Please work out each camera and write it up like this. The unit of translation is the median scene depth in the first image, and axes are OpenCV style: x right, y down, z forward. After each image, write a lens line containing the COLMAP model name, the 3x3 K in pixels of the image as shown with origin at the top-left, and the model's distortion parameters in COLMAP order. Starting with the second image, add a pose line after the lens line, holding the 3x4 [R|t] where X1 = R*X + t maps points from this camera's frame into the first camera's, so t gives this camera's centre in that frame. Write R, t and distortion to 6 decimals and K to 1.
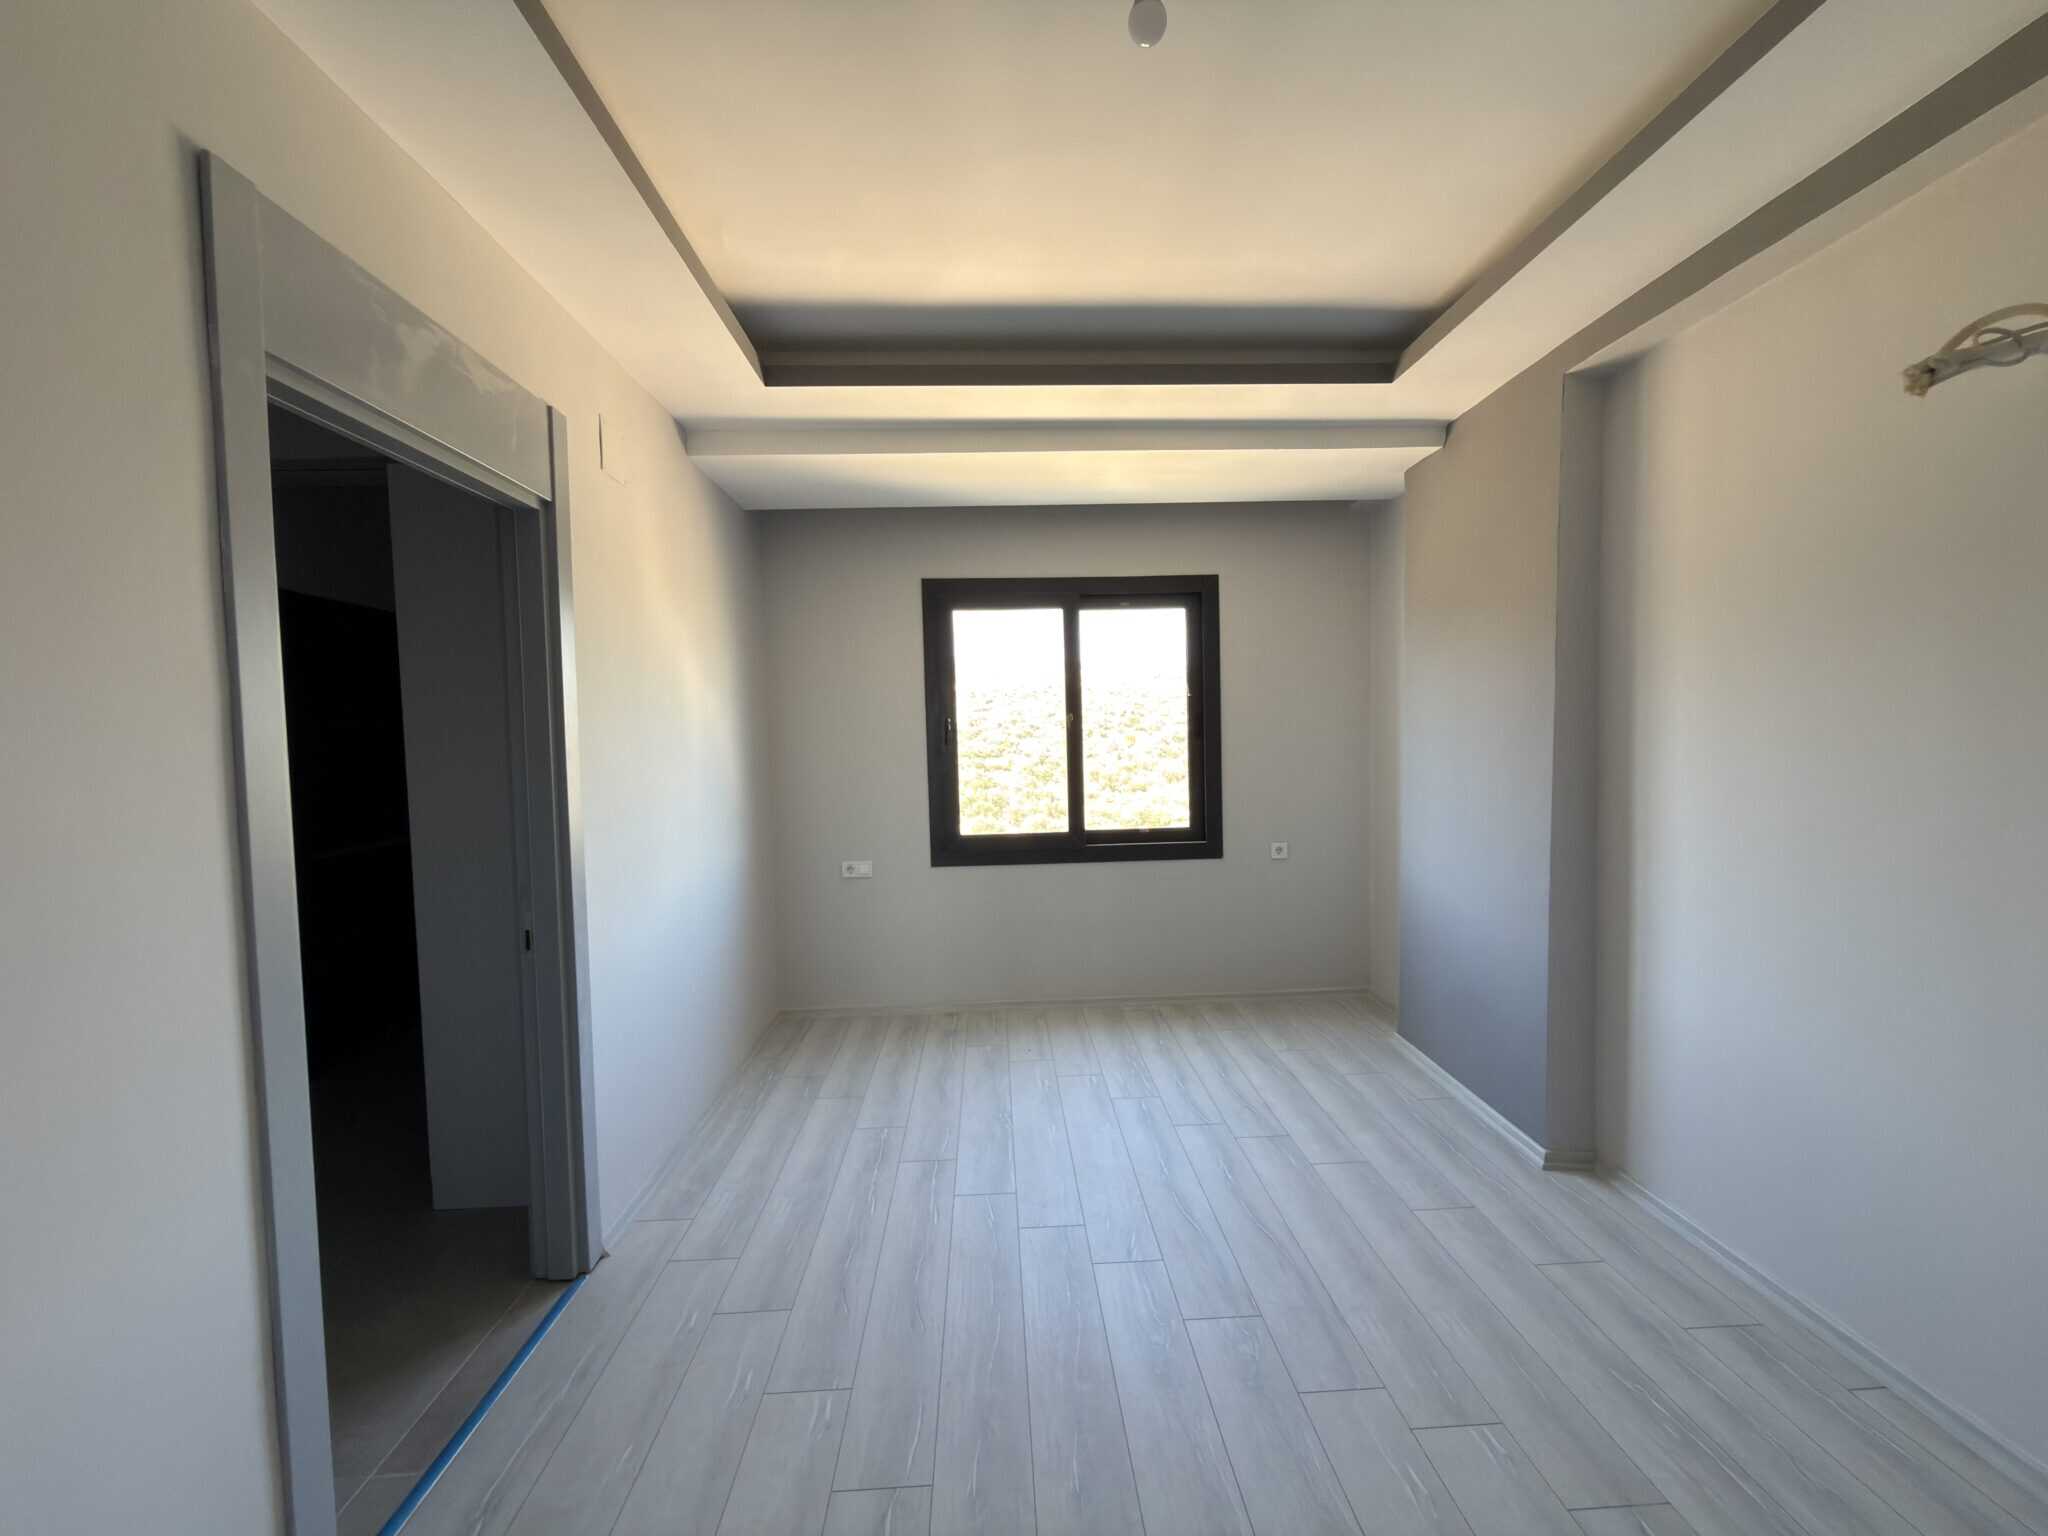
lens RADIAL K [[810.4, 0, 1026.0], [0, 810.4, 767.3], [0, 0, 1]] dist [-0.000279, 0.000395]
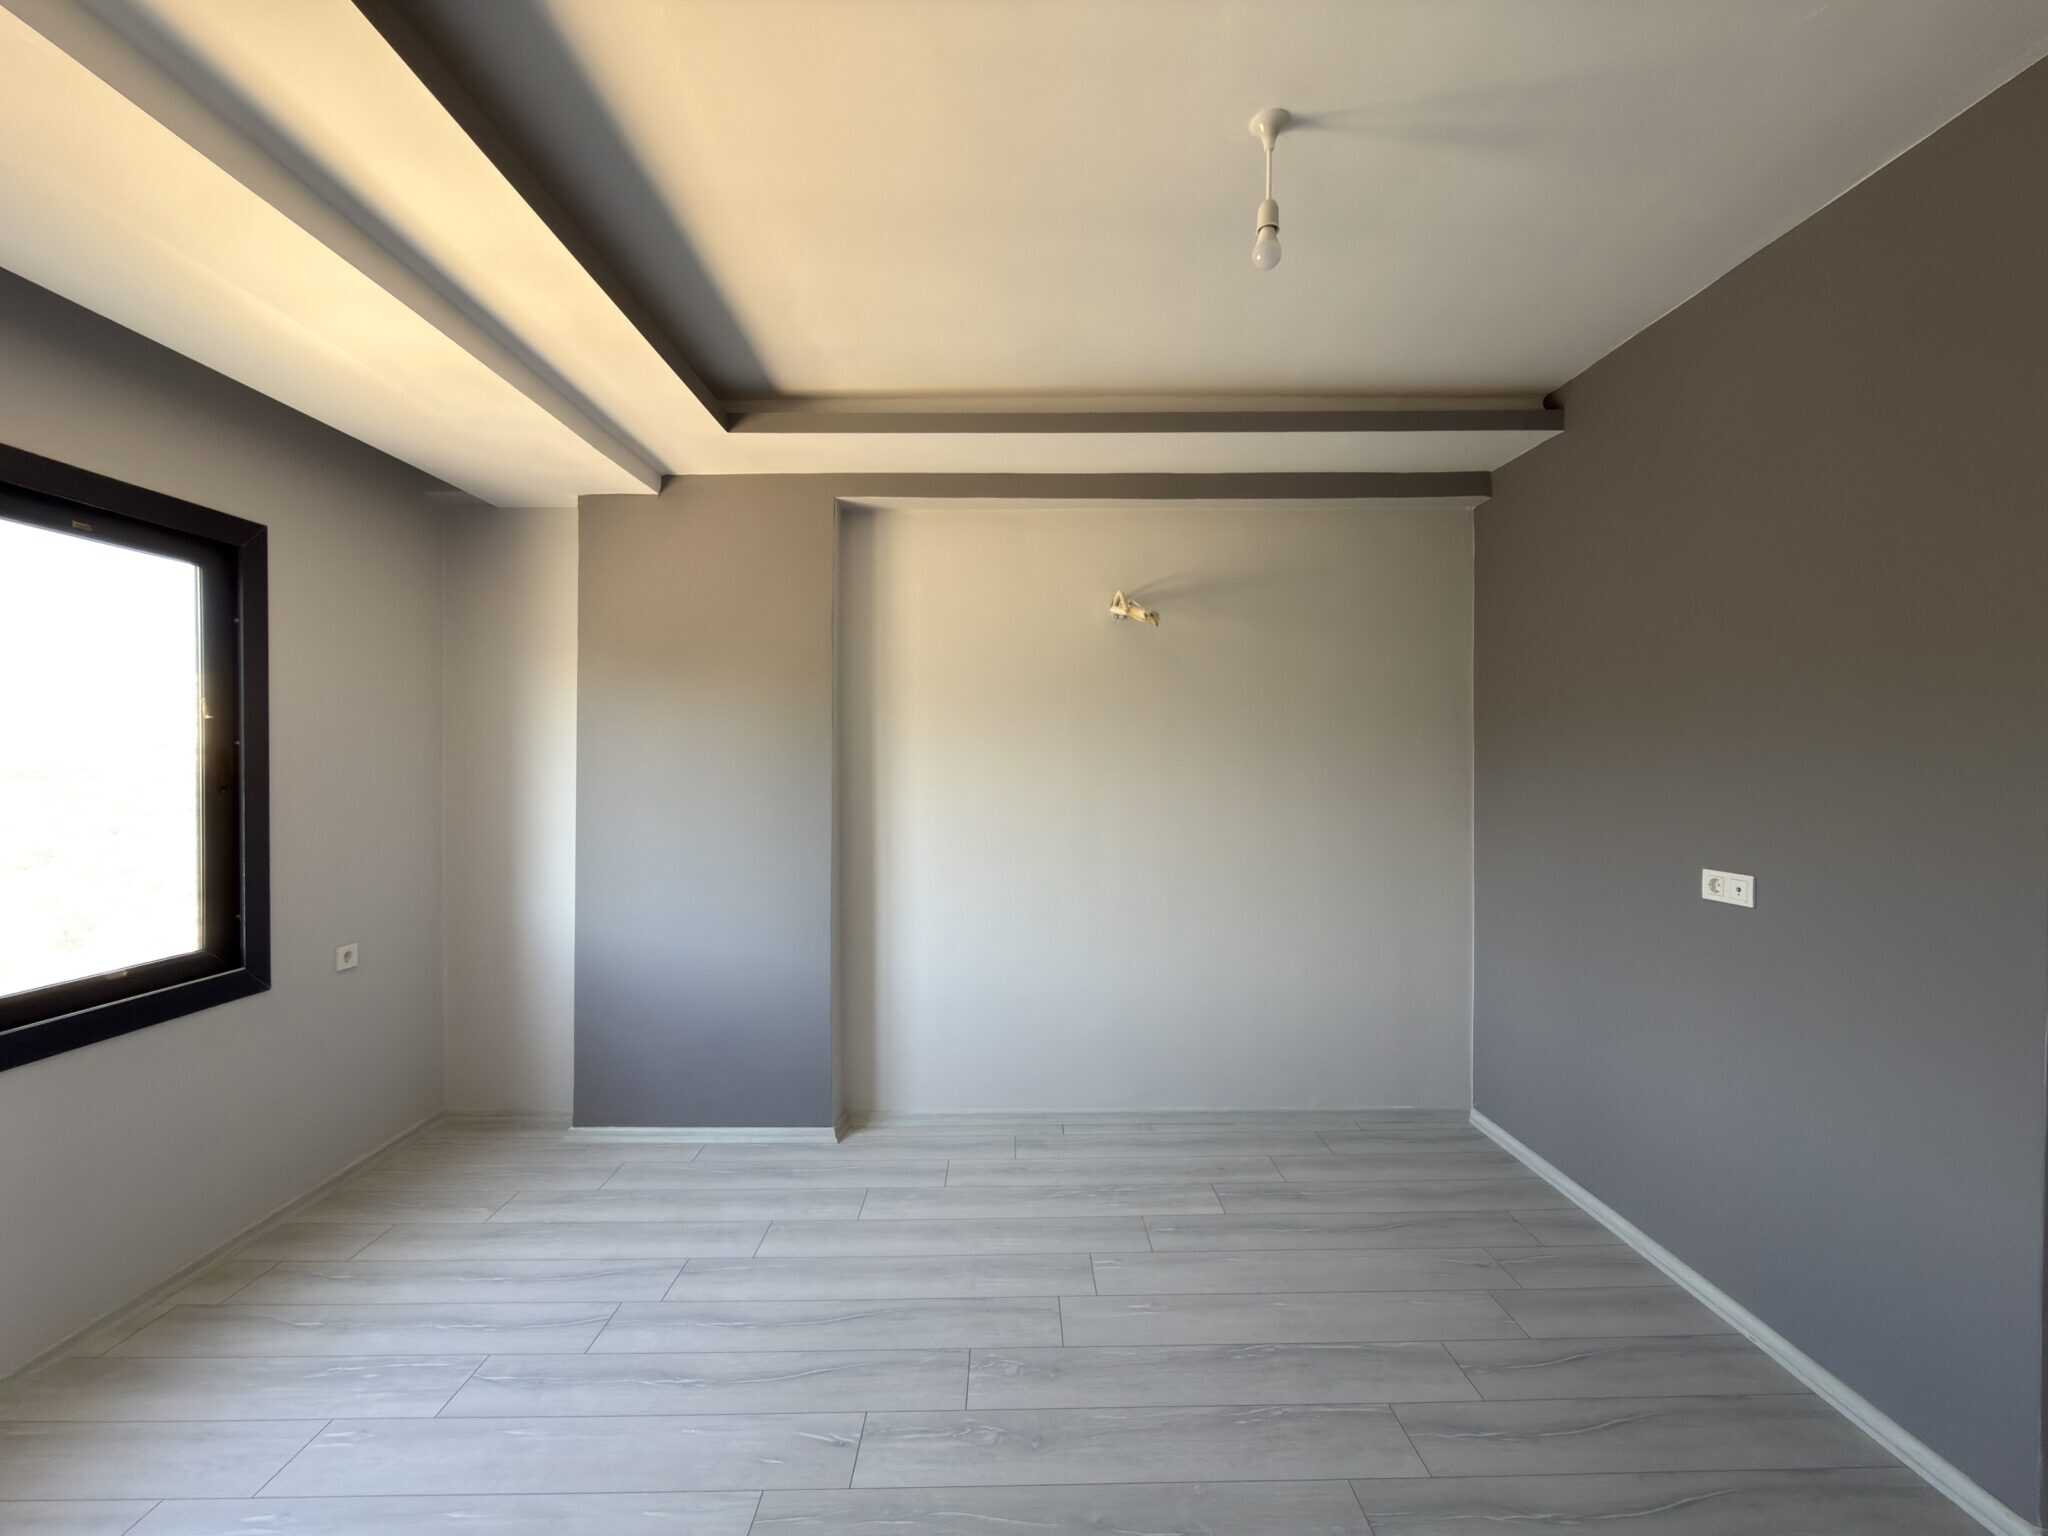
lens RADIAL K [[810.4, 0, 1026.0], [0, 810.4, 767.3], [0, 0, 1]] dist [-0.000279, 0.000395]
pose [[0.028859, 0.015395, 0.999465, -0.492877], [0.045362, 0.998831, -0.016695, -0.026046], [-0.998554, 0.045819, 0.028127, 0.571869]]
